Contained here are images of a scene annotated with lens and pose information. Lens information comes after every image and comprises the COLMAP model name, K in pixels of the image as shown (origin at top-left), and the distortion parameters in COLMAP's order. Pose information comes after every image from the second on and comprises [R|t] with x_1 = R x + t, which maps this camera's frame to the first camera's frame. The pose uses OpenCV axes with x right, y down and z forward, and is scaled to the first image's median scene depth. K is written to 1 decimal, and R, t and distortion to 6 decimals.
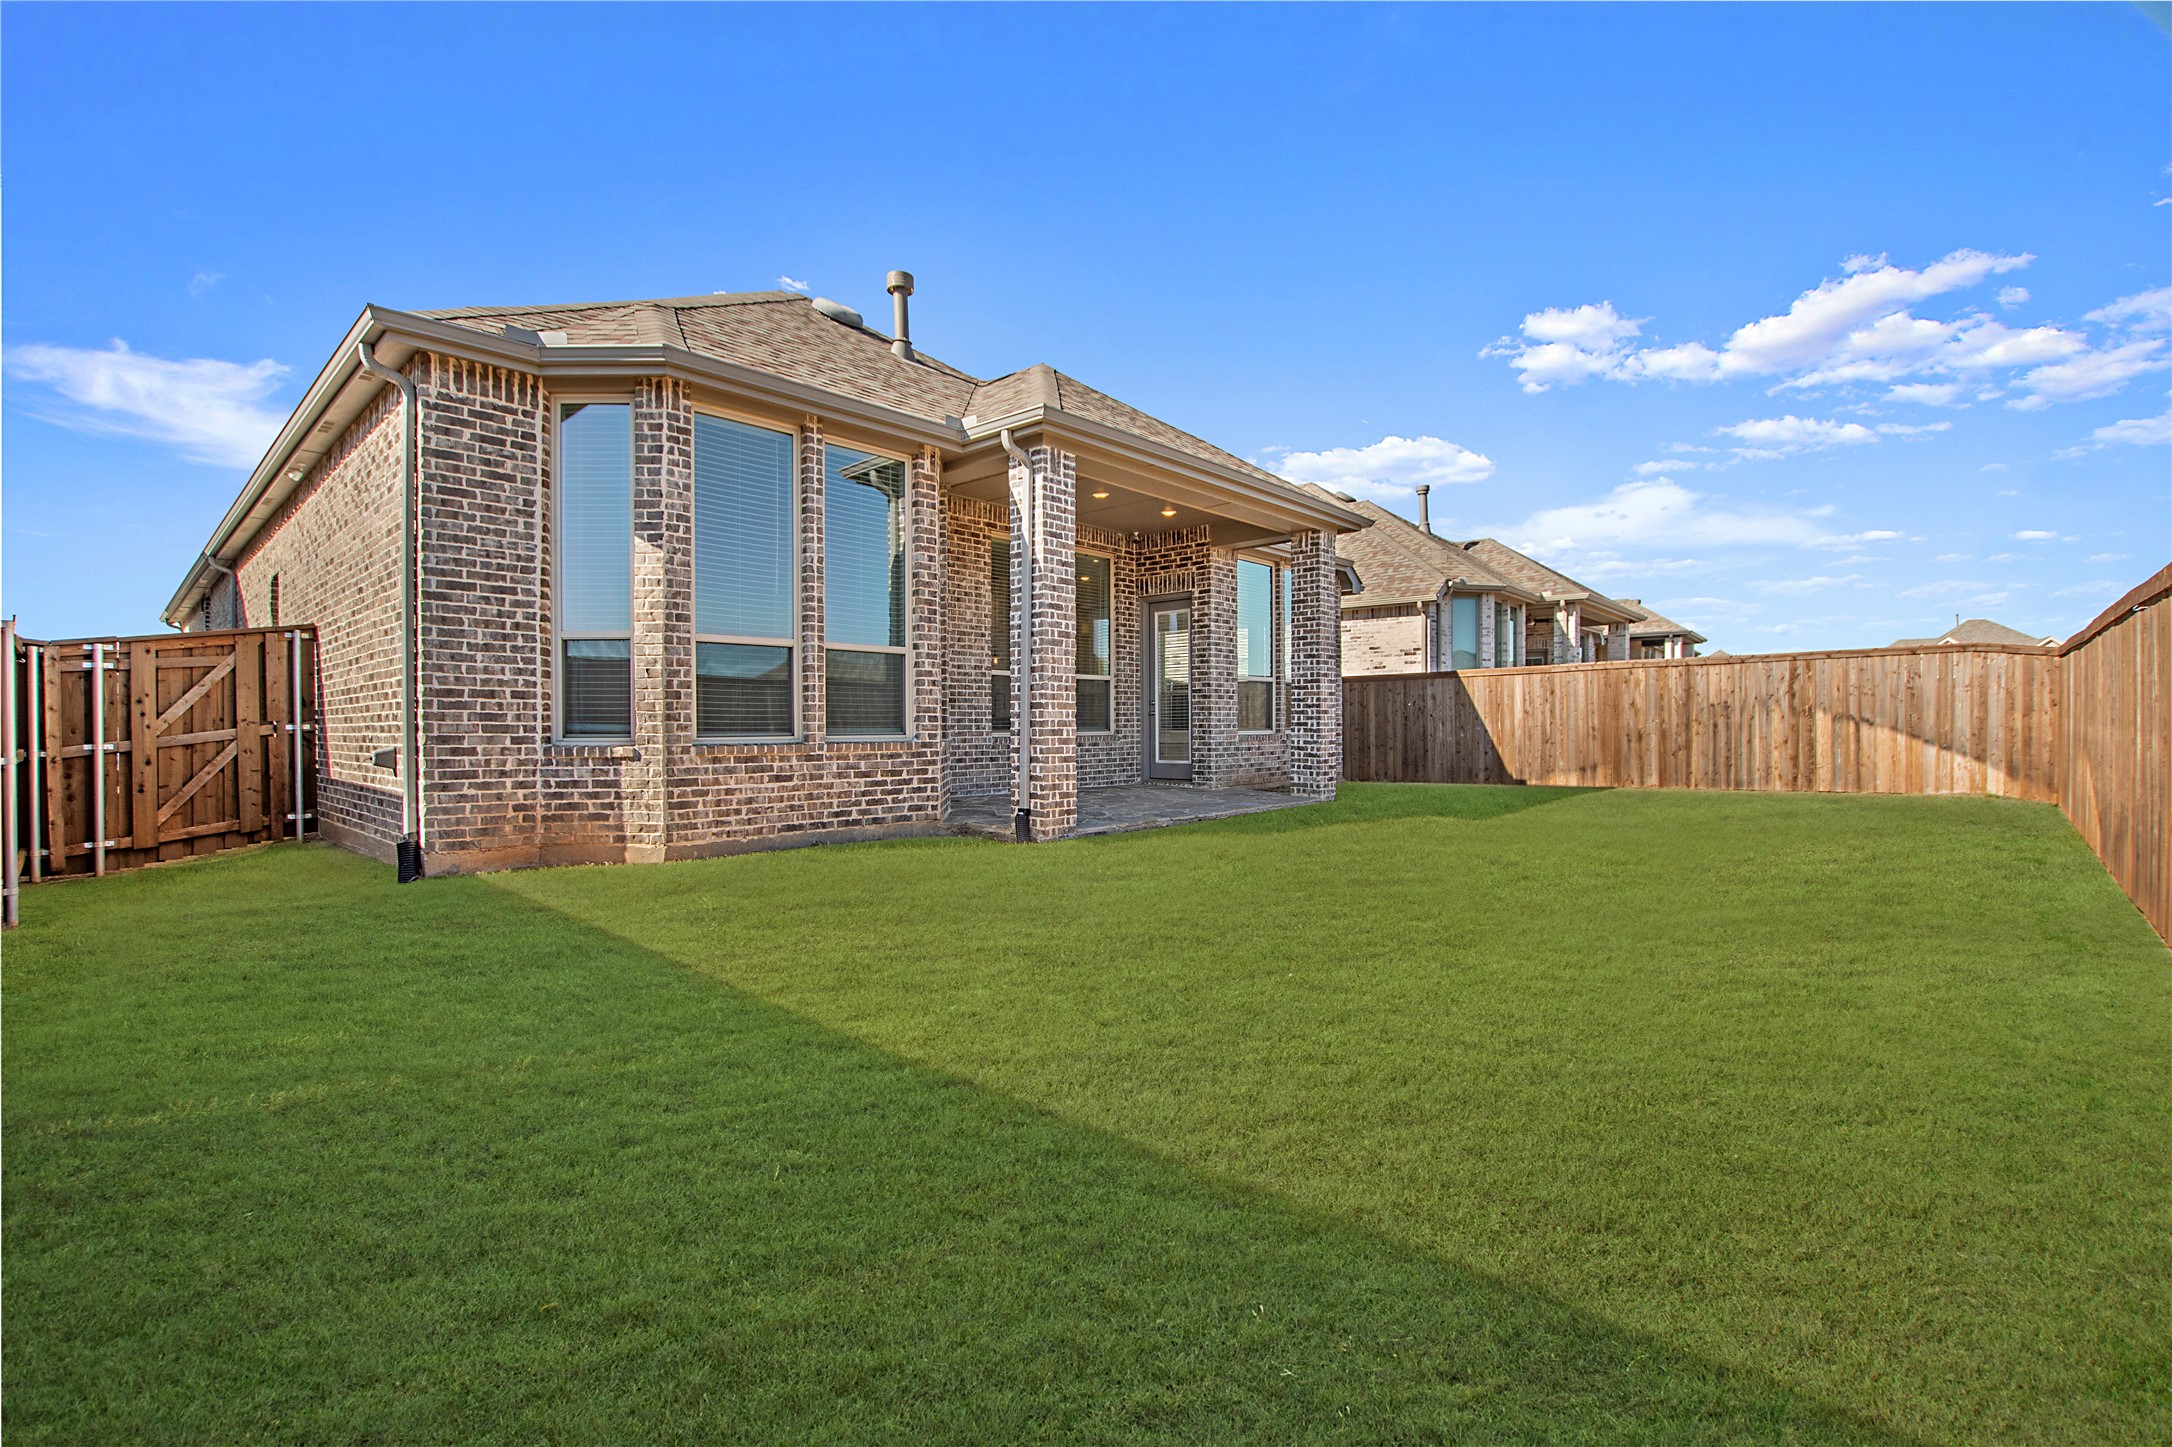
lens RADIAL K [[969.8, 0, 1085.8], [0, 969.8, 729.3], [0, 0, 1]] dist [-0.028534, 0.003590]
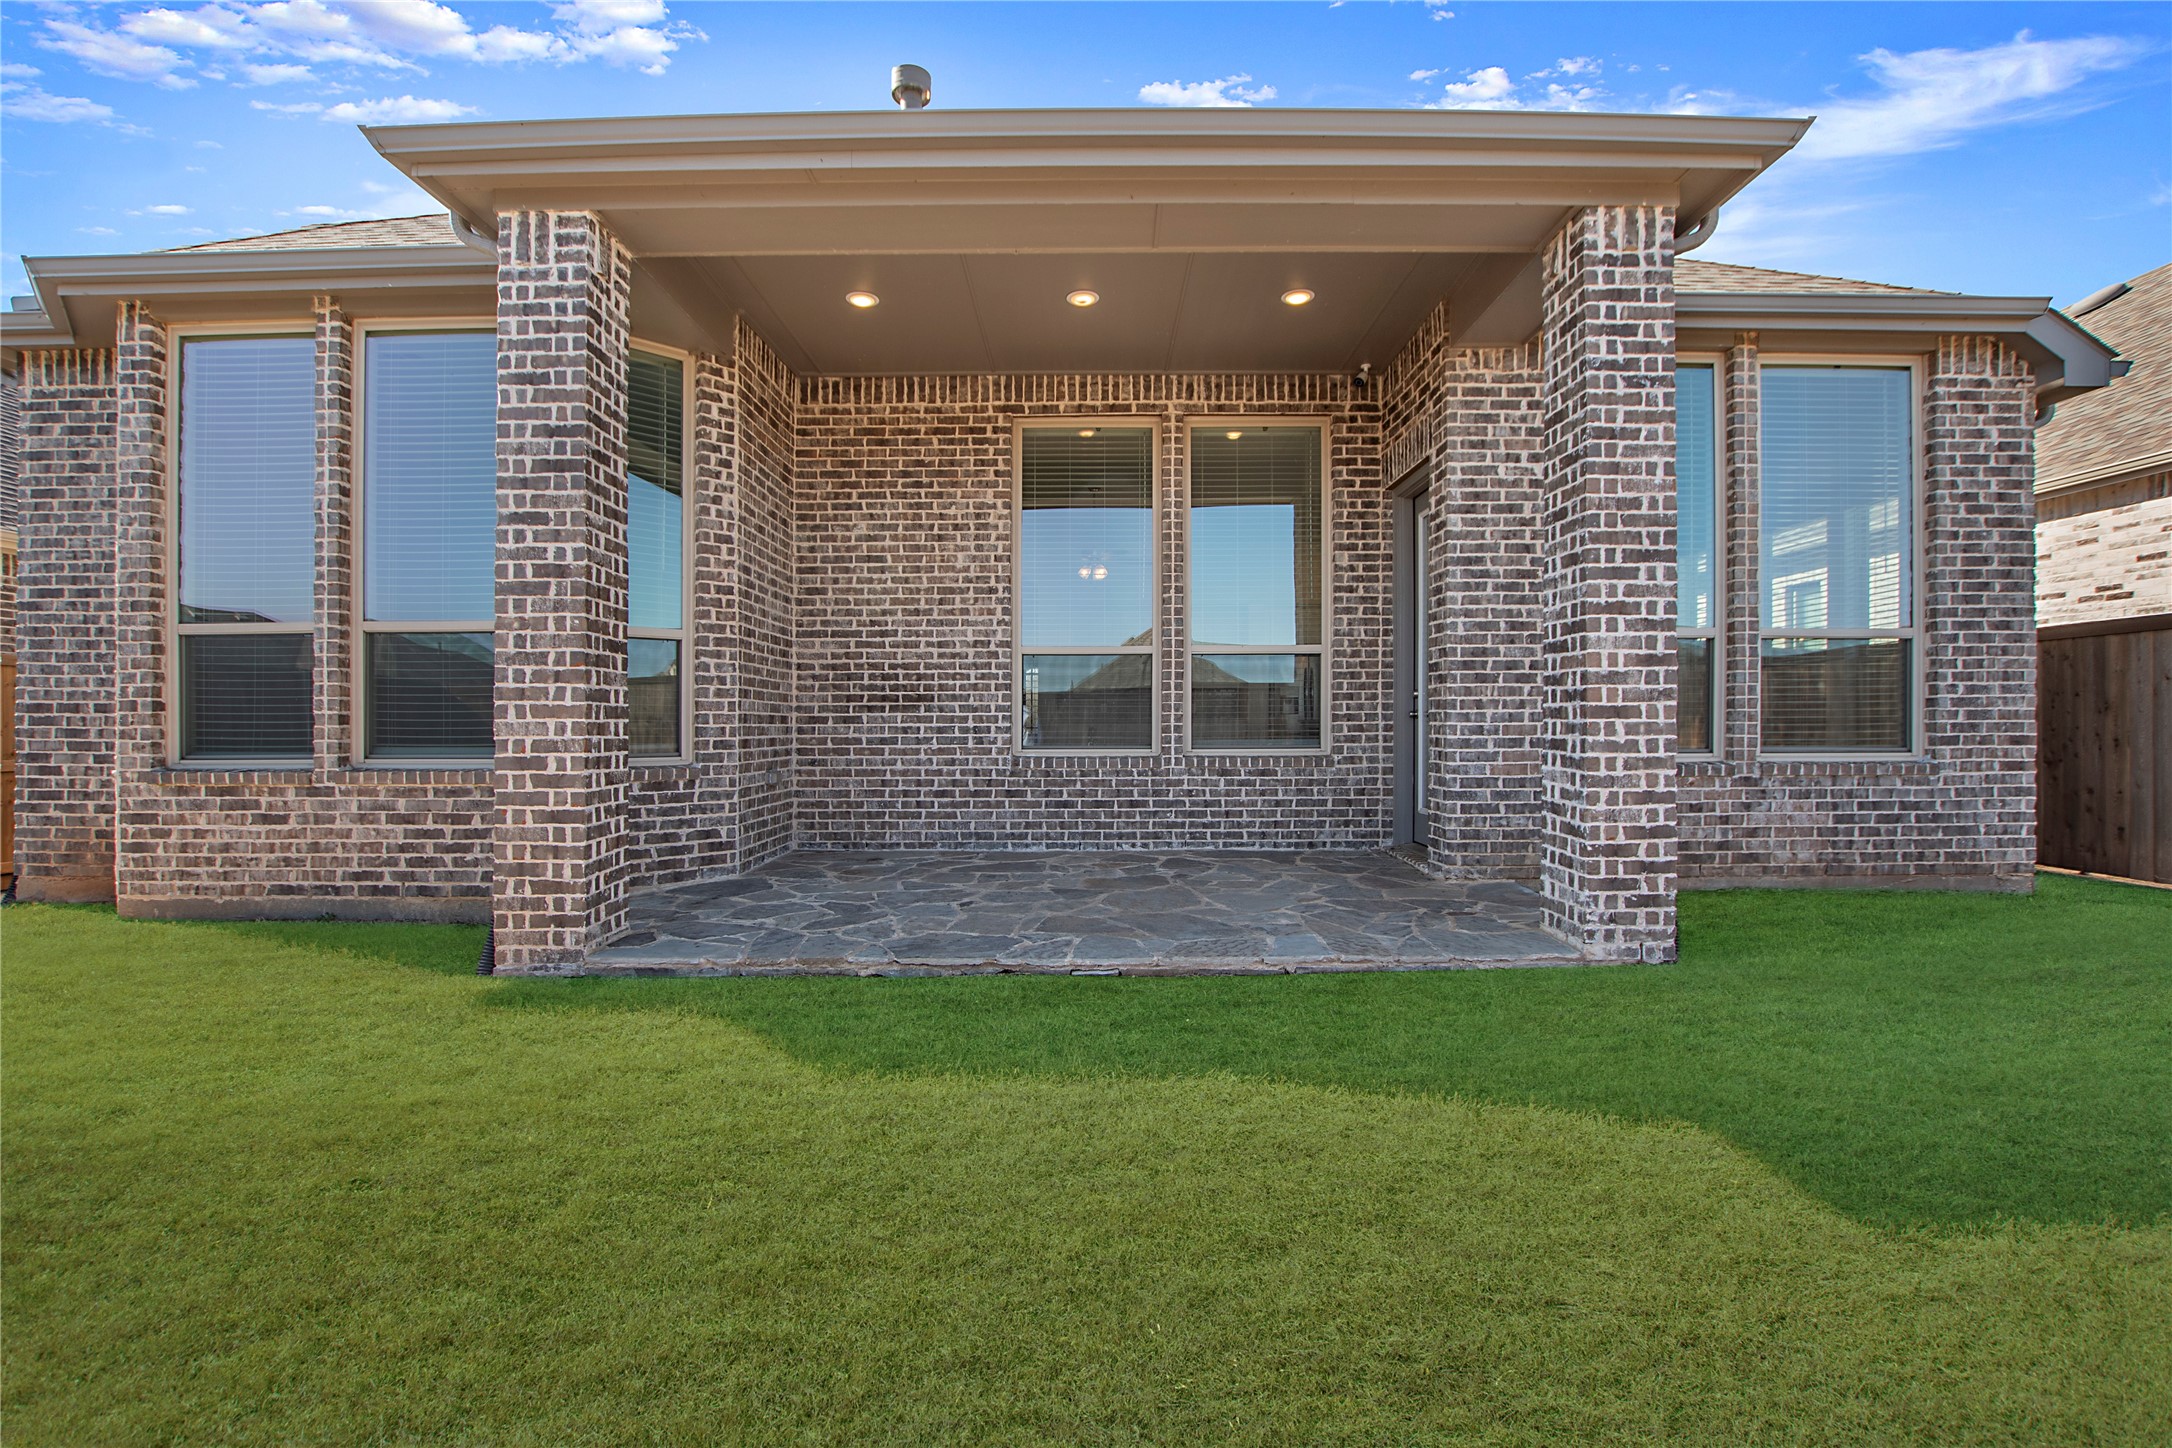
lens RADIAL K [[969.8, 0, 1085.8], [0, 969.8, 729.8], [0, 0, 1]] dist [-0.028534, 0.003590]
pose [[0.666322, 0.005753, -0.745642, 0.641318], [-0.001427, 0.999978, 0.006440, -0.021513], [0.745663, -0.003227, 0.666316, 1.037457]]
